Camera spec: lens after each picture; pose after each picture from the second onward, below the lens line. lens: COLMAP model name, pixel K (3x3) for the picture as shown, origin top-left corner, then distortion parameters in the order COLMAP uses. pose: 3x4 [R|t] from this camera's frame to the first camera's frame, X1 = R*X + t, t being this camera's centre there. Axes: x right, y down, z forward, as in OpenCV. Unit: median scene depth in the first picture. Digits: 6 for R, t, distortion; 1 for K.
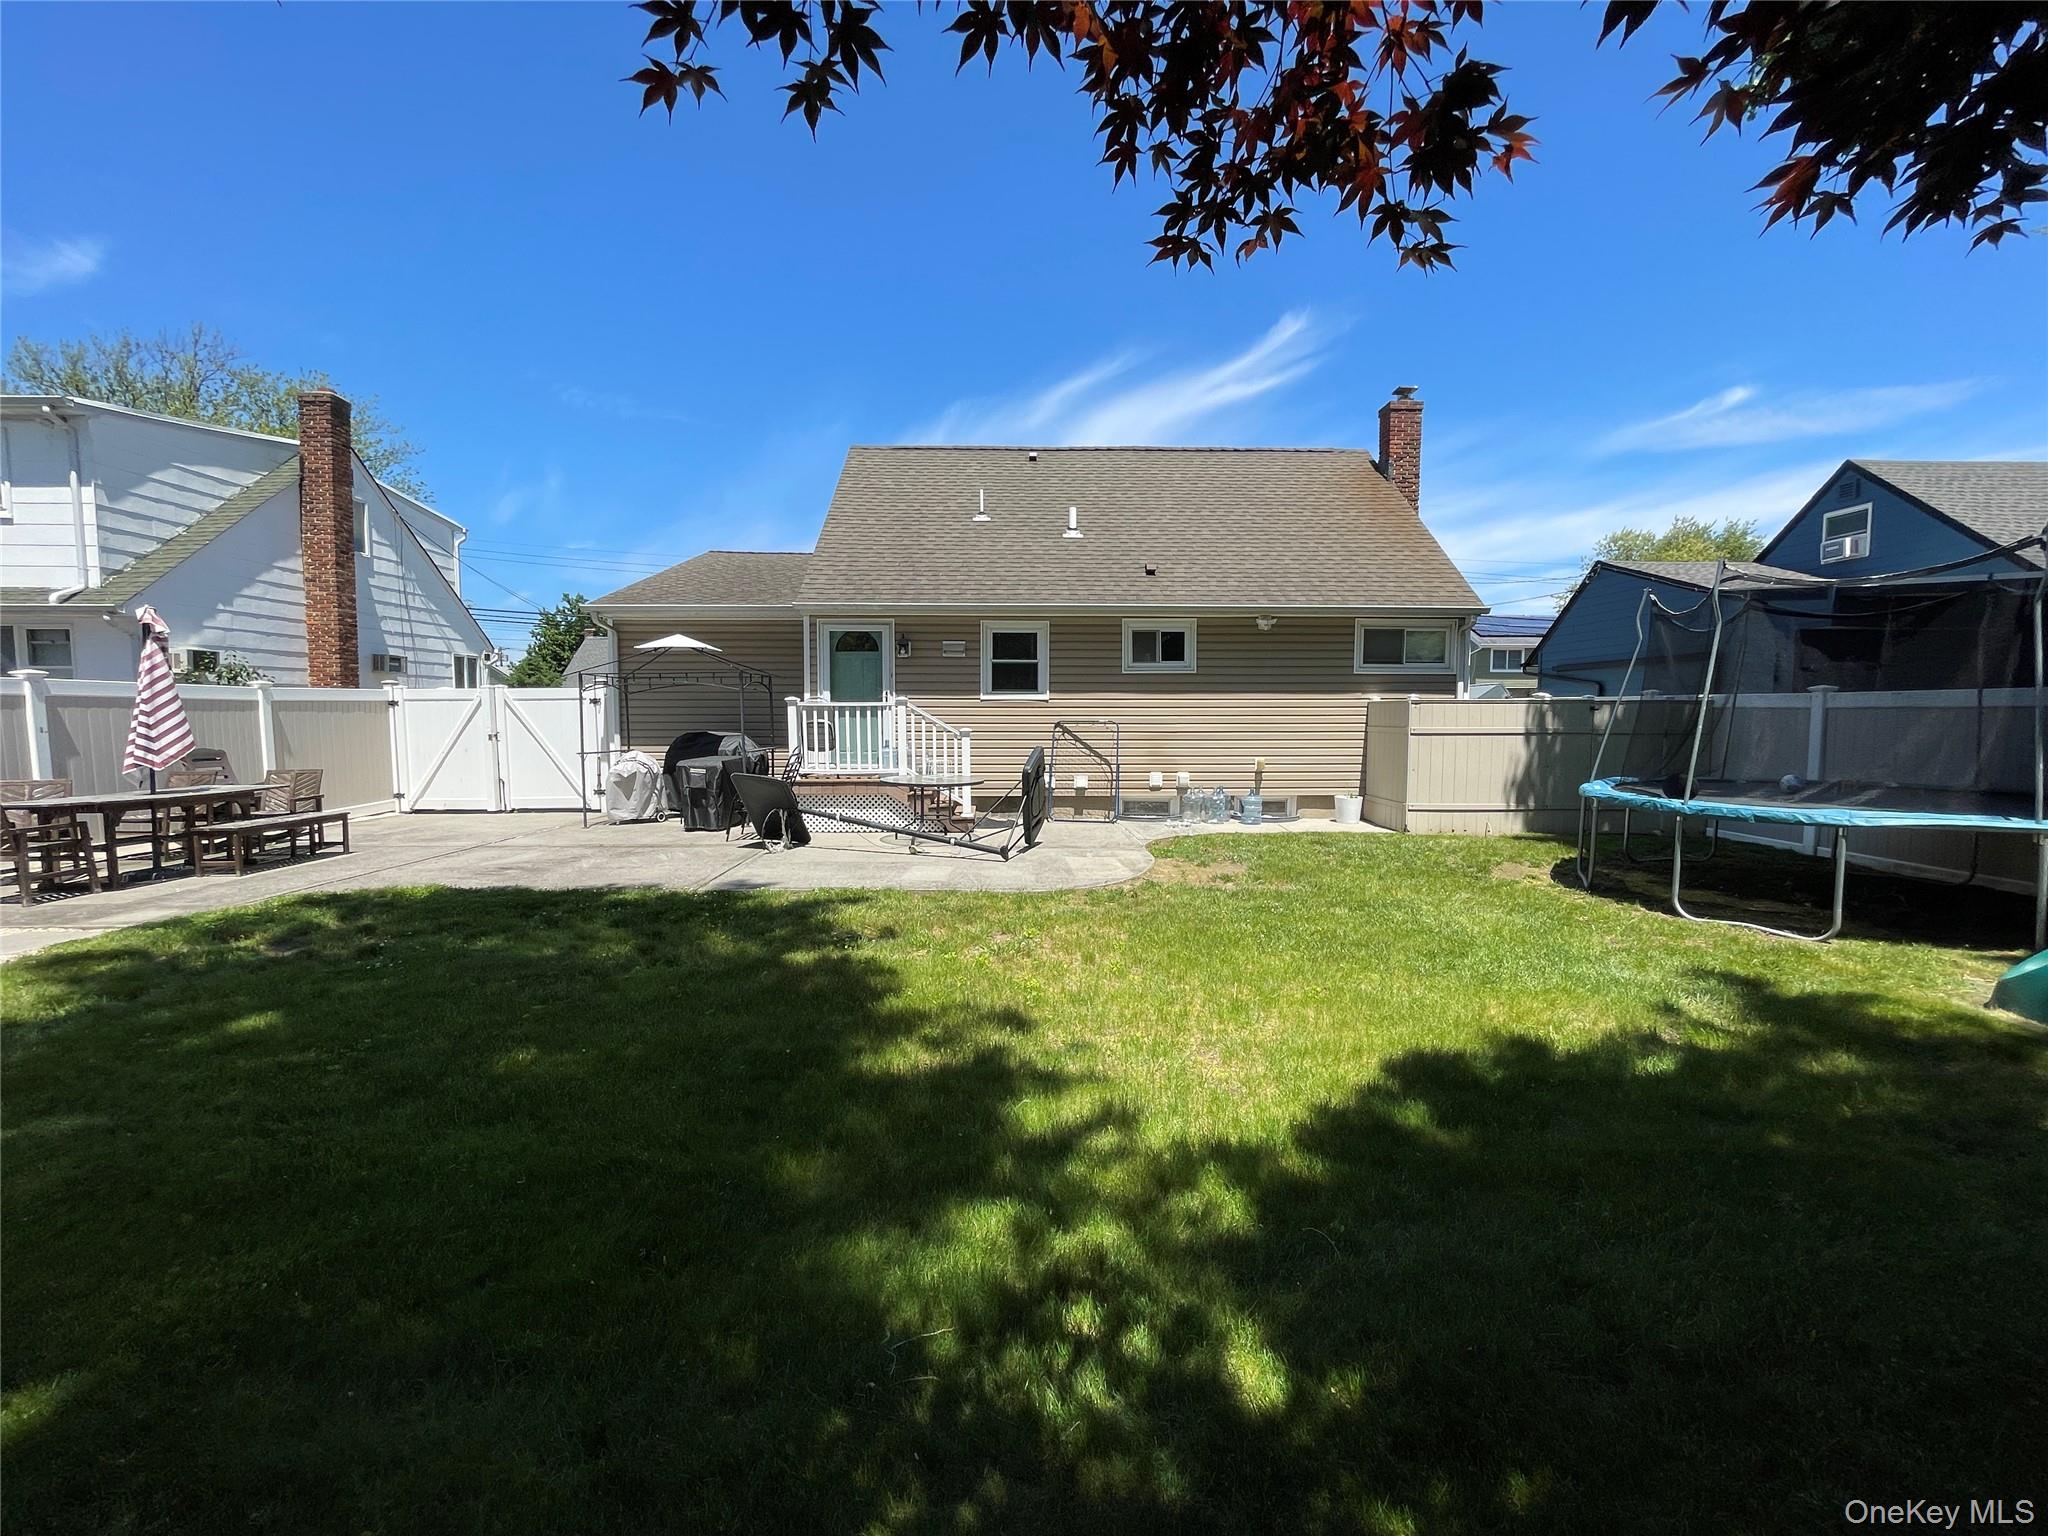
lens RADIAL K [[857.4, 0, 1022.4], [0, 857.4, 772.8], [0, 0, 1]] dist [0.000478, -0.000311]
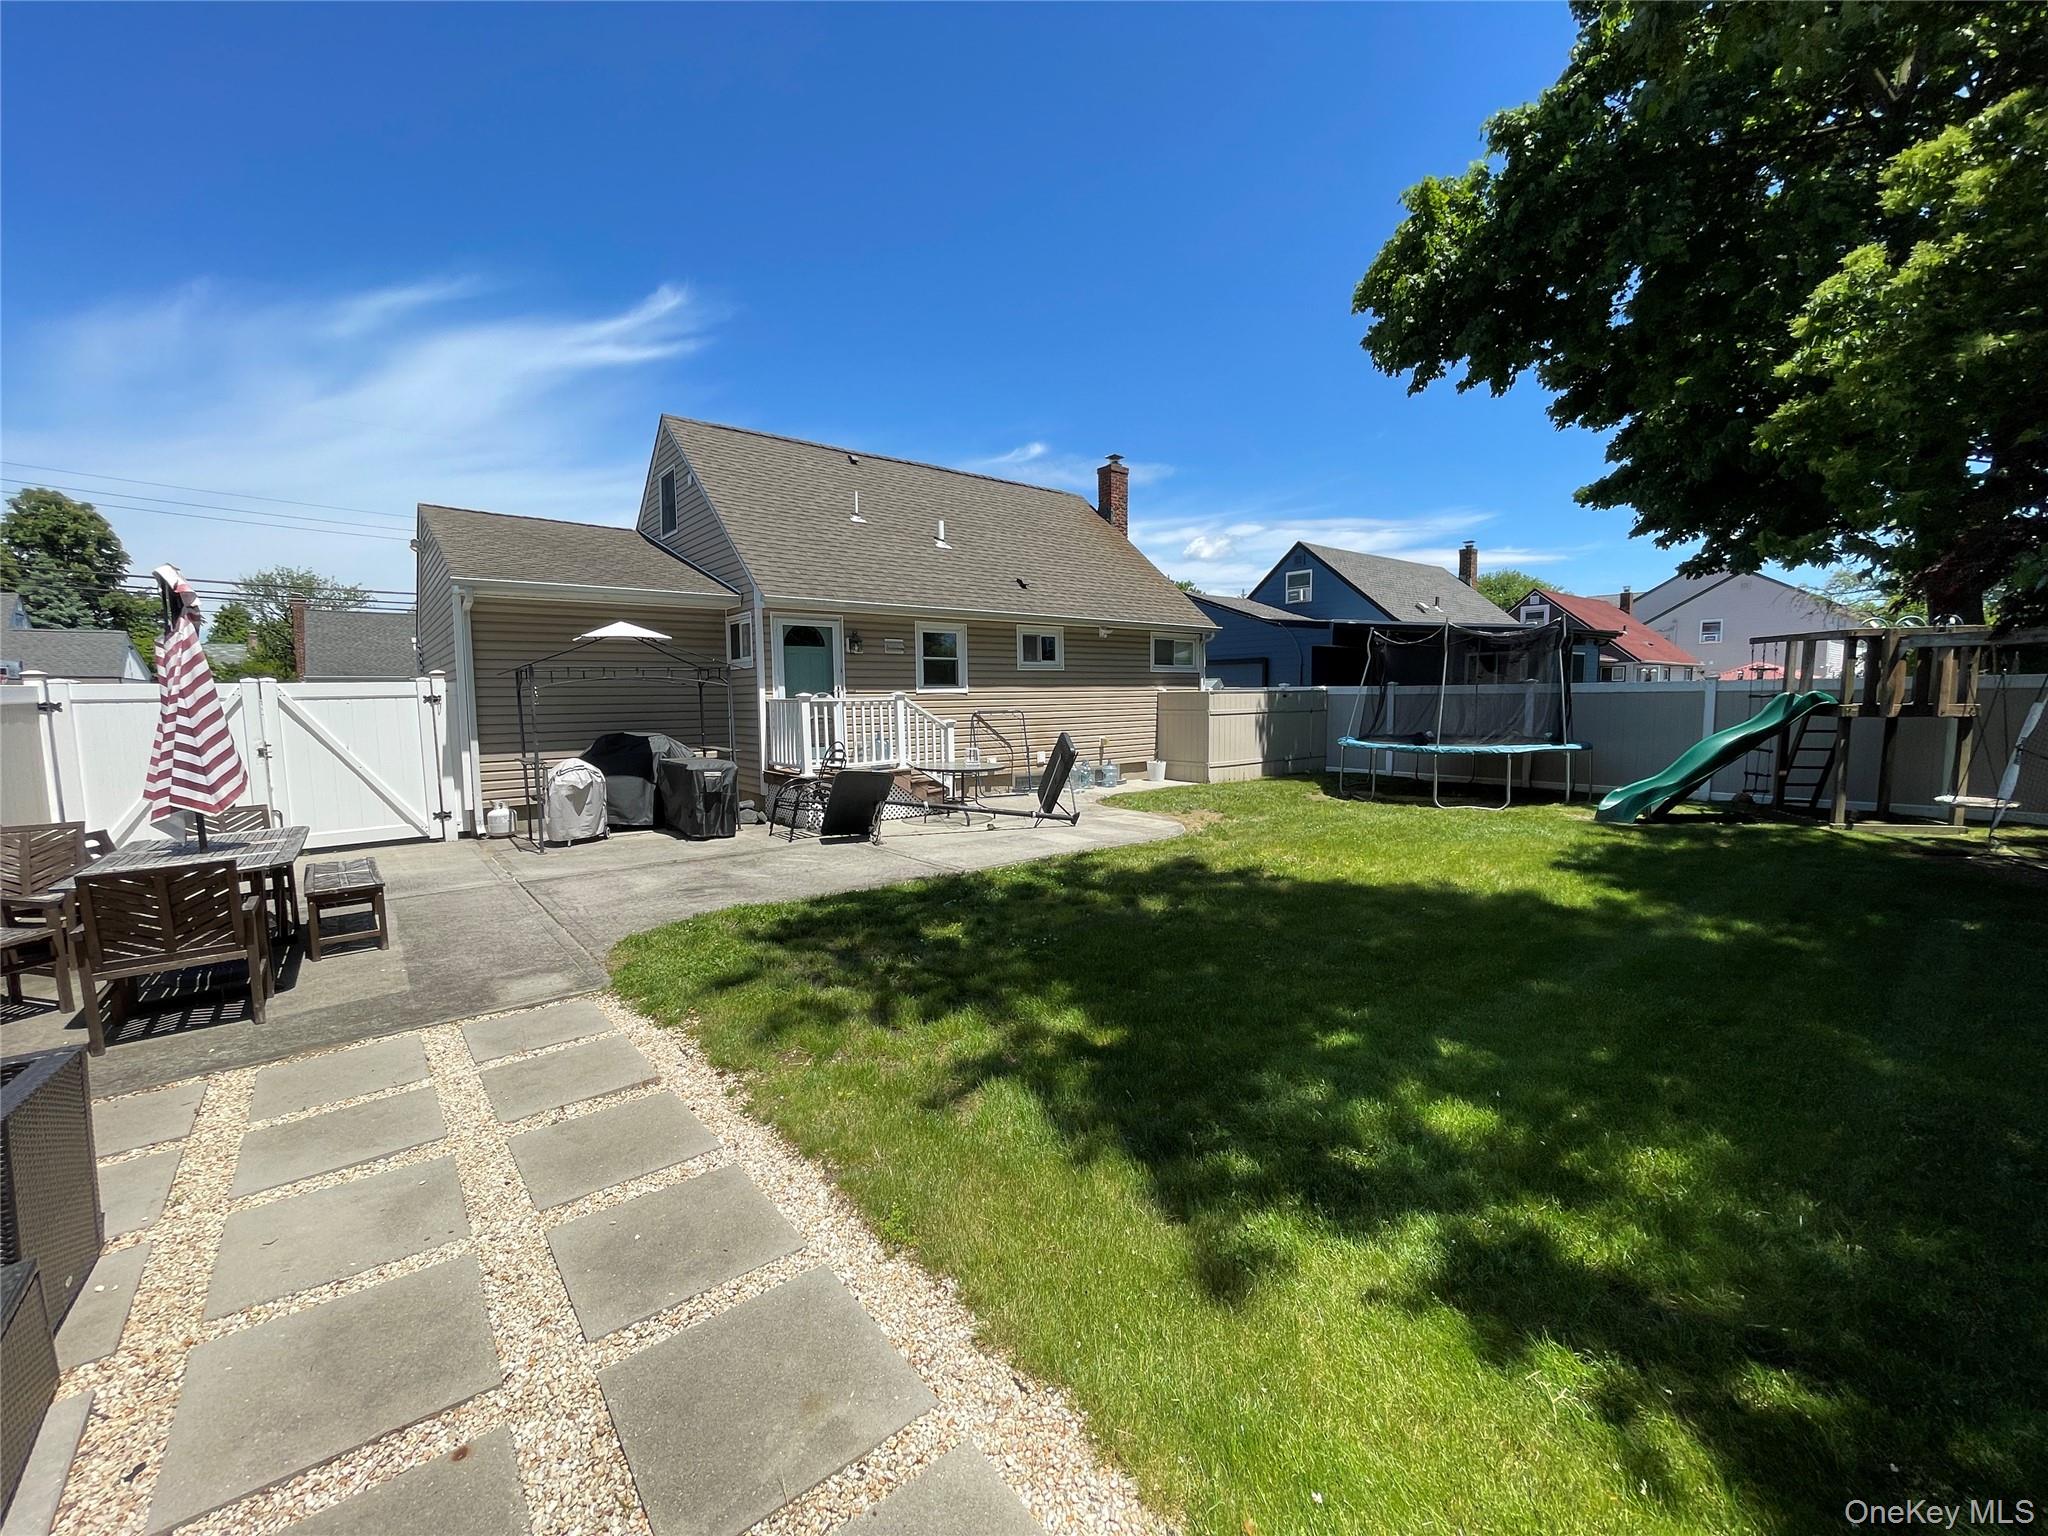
lens RADIAL K [[857.4, 0, 1022.4], [0, 857.4, 772.8], [0, 0, 1]] dist [0.000478, -0.000311]
pose [[0.780616, -0.067109, 0.621397, -0.628256], [0.056879, 0.997721, 0.036298, -0.016455], [-0.622417, 0.007010, 0.782654, 0.062472]]
